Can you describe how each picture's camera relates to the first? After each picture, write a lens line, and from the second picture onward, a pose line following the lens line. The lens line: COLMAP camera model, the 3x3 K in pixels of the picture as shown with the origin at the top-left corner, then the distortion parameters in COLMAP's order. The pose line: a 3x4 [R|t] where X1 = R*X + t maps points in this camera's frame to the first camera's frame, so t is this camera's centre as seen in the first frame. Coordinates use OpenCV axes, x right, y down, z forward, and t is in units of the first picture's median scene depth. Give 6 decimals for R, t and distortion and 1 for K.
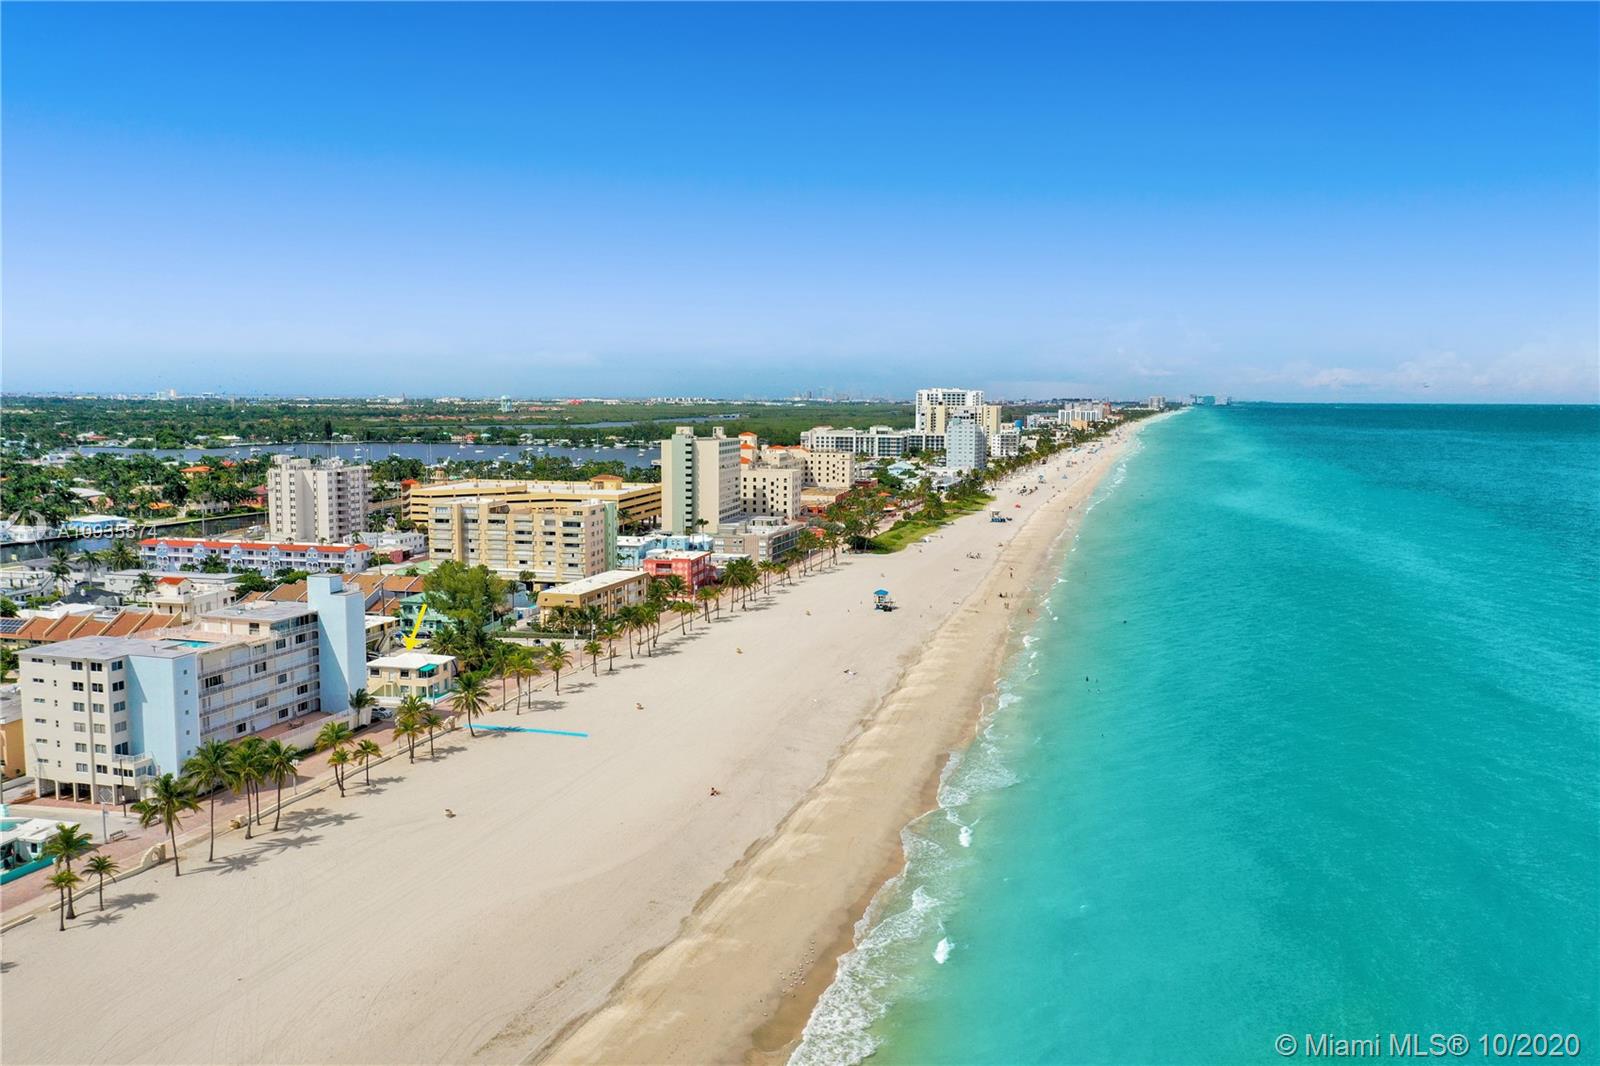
lens RADIAL K [[1250.2, 0, 793.5], [0, 1250.2, 539.4], [0, 0, 1]] dist [0.002348, -0.001795]
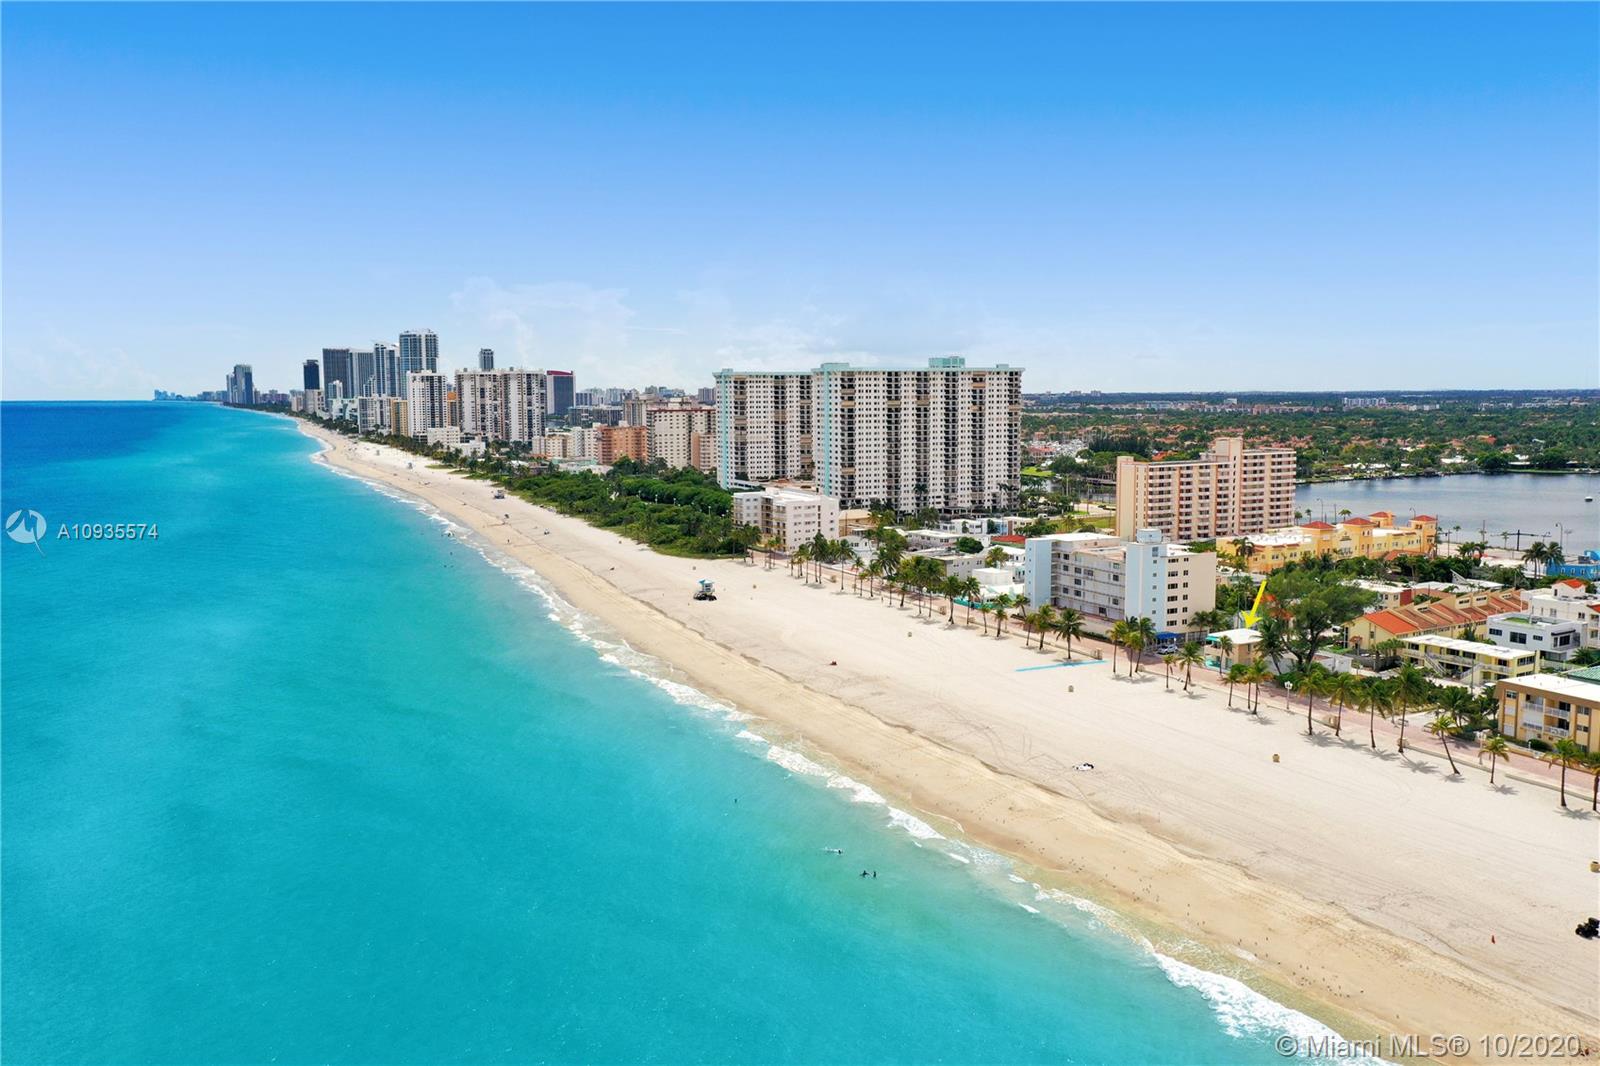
lens RADIAL K [[1257.8, 0, 800.0], [0, 1257.8, 533.0], [0, 0, 1]] dist [-0.003439, -0.001879]
pose [[-0.751987, 0.068171, -0.655643, 0.457603], [-0.070483, 0.980620, 0.182801, -0.108386], [0.655399, 0.183676, -0.732609, 0.991880]]
